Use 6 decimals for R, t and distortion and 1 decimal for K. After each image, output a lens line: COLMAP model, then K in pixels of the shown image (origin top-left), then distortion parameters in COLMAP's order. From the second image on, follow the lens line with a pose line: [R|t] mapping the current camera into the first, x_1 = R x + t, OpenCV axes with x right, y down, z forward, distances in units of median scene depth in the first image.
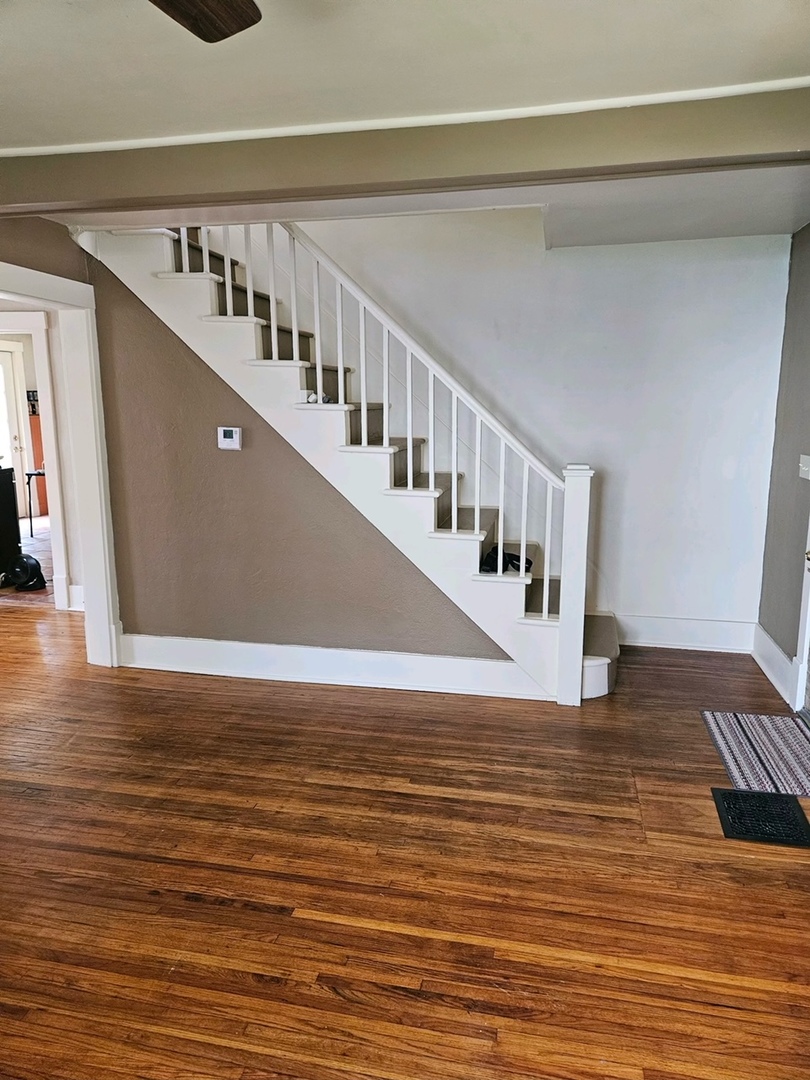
lens RADIAL K [[729.2, 0, 404.0], [0, 729.2, 535.2], [0, 0, 1]] dist [0.078265, -0.068646]
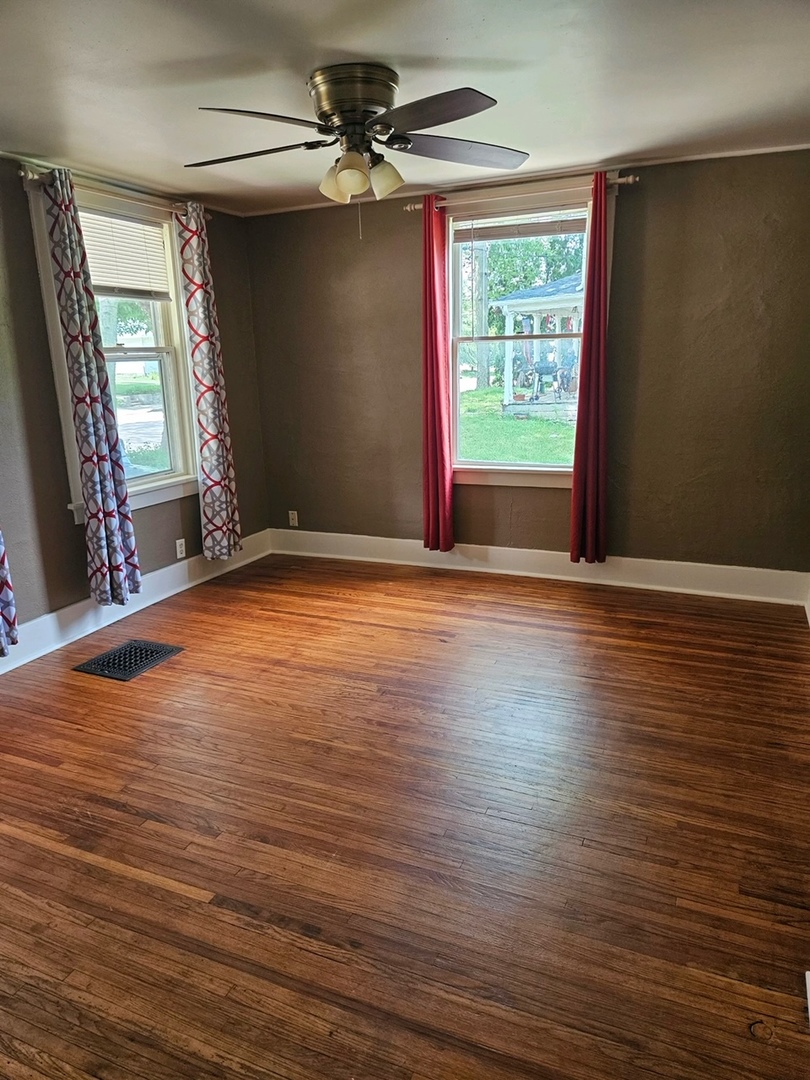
lens RADIAL K [[729.2, 0, 404.0], [0, 729.2, 535.2], [0, 0, 1]] dist [0.078265, -0.068646]
pose [[-0.979395, -0.026227, 0.200245, -0.575937], [0.058761, 0.911624, 0.406802, -0.286075], [-0.193218, 0.410187, -0.891299, 1.635204]]
